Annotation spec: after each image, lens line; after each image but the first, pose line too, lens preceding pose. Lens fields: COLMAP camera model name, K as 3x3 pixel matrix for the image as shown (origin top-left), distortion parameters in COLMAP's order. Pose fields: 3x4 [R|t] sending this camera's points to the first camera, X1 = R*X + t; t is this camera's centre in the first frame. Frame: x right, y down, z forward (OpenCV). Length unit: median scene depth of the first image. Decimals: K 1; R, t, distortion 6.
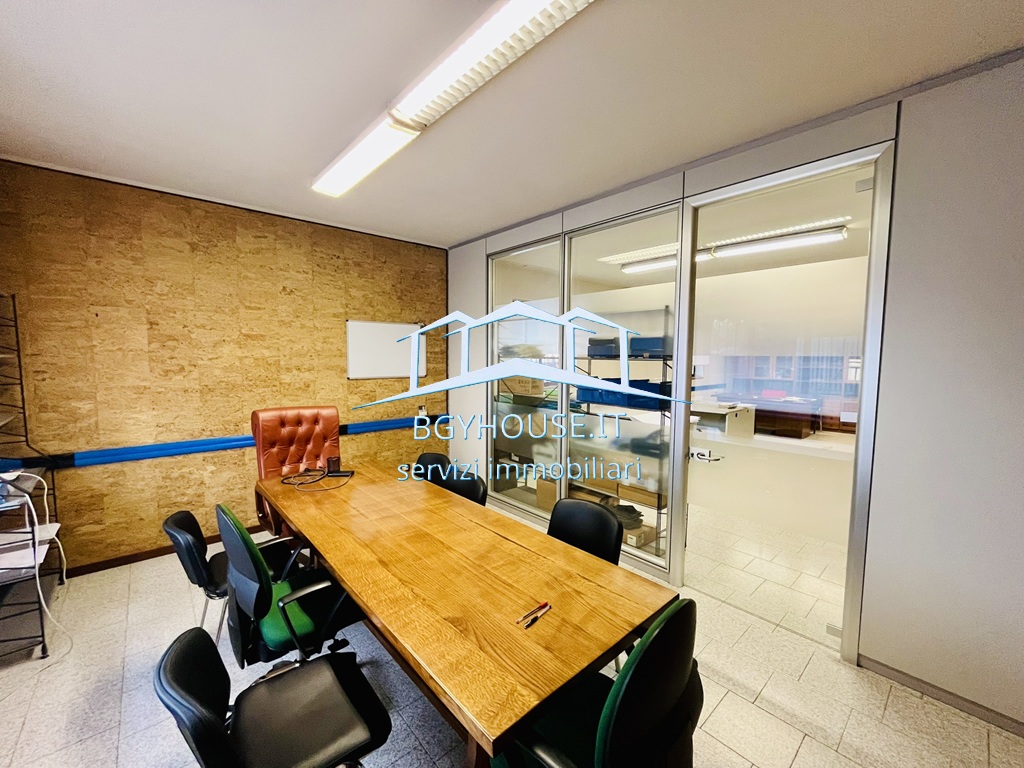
lens RADIAL K [[412.8, 0, 519.1], [0, 412.8, 385.4], [0, 0, 1]] dist [-0.010605, 0.000384]
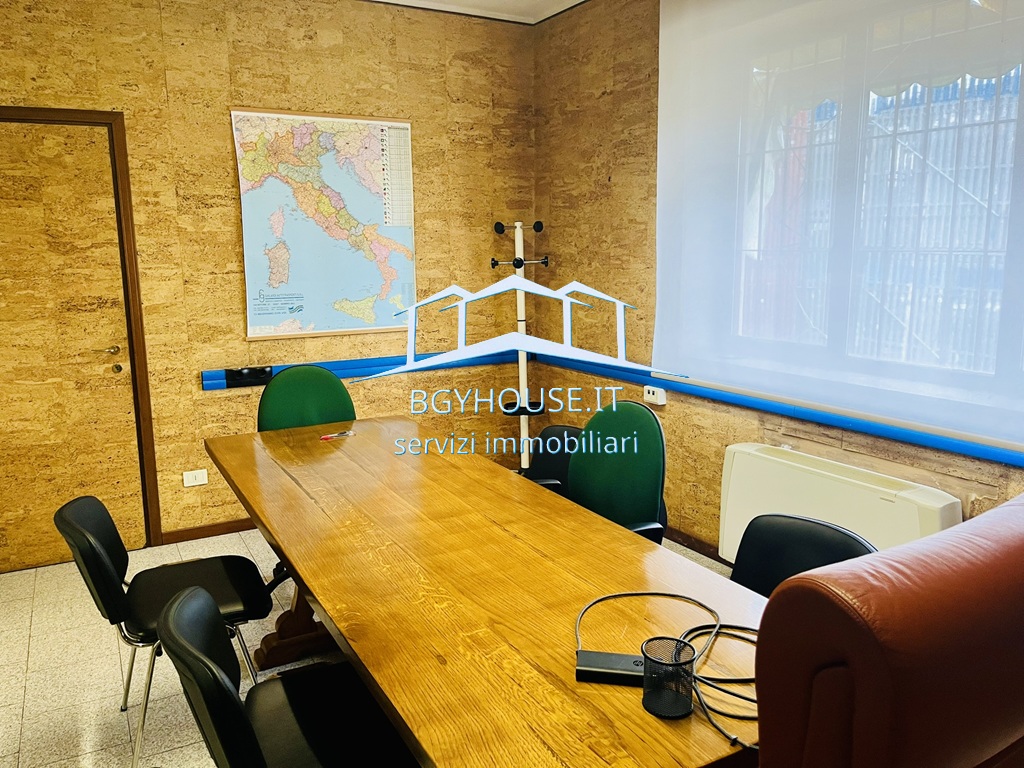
lens RADIAL K [[768.6, 0, 511.8], [0, 768.6, 383.8], [0, 0, 1]] dist [0.031847, -0.055544]
pose [[-0.972981, -0.036088, 0.228048, -0.354632], [0.022355, 0.968345, 0.248614, -0.061715], [-0.229801, 0.246995, -0.941374, 1.074847]]
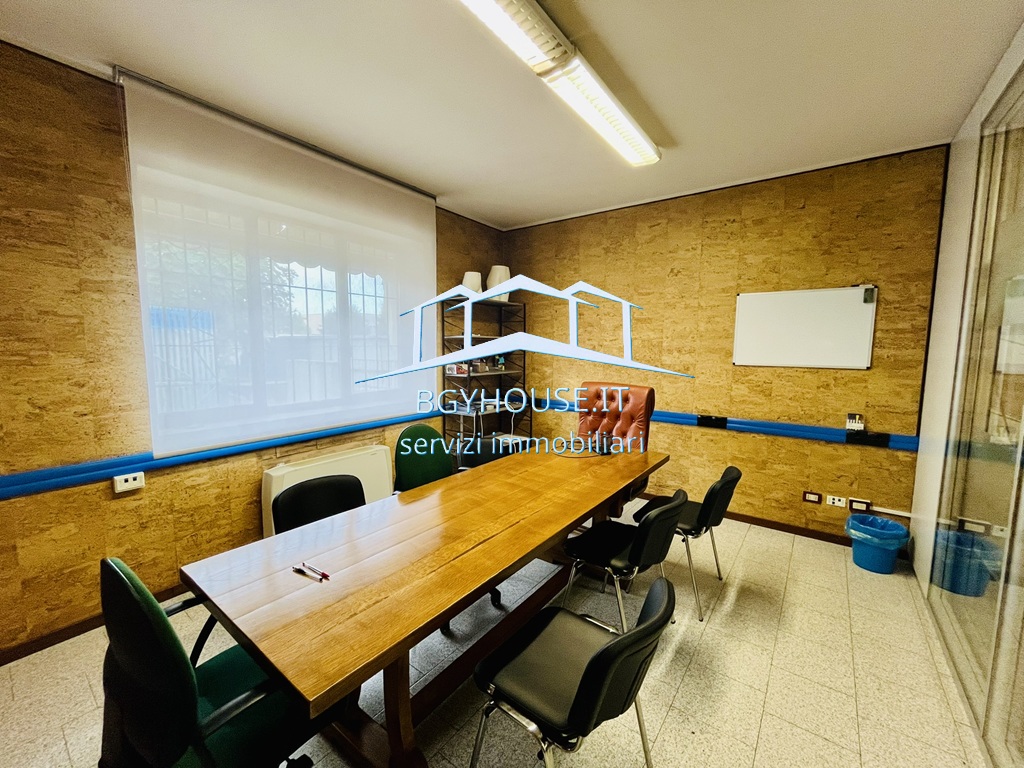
lens RADIAL K [[412.8, 0, 507.8], [0, 412.8, 386.2], [0, 0, 1]] dist [-0.010605, 0.000384]
pose [[0.175780, 0.093082, -0.980019, 0.372336], [-0.077620, 0.993731, 0.080462, -0.003794], [0.981365, 0.061926, 0.181903, 0.439790]]
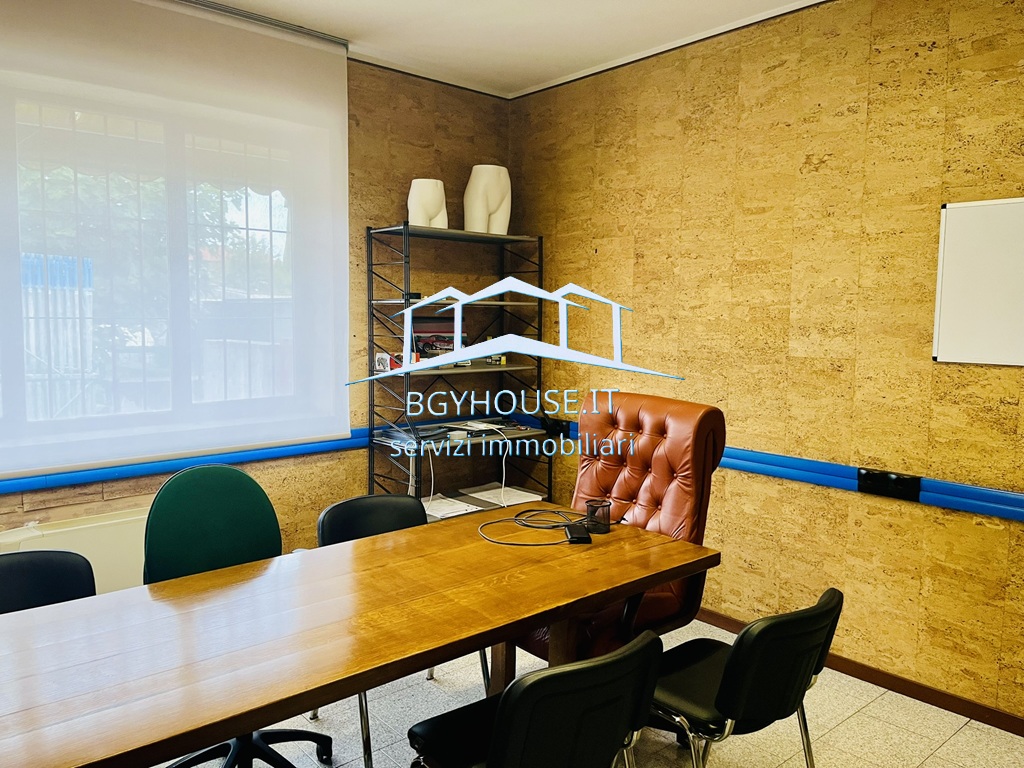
lens RADIAL K [[768.6, 0, 491.7], [0, 768.6, 378.6], [0, 0, 1]] dist [0.031847, -0.055544]
pose [[-0.041493, 0.077678, -0.996115, 0.351645], [-0.080664, 0.993458, 0.080831, -0.026383], [0.995877, 0.083705, -0.034955, 0.688177]]
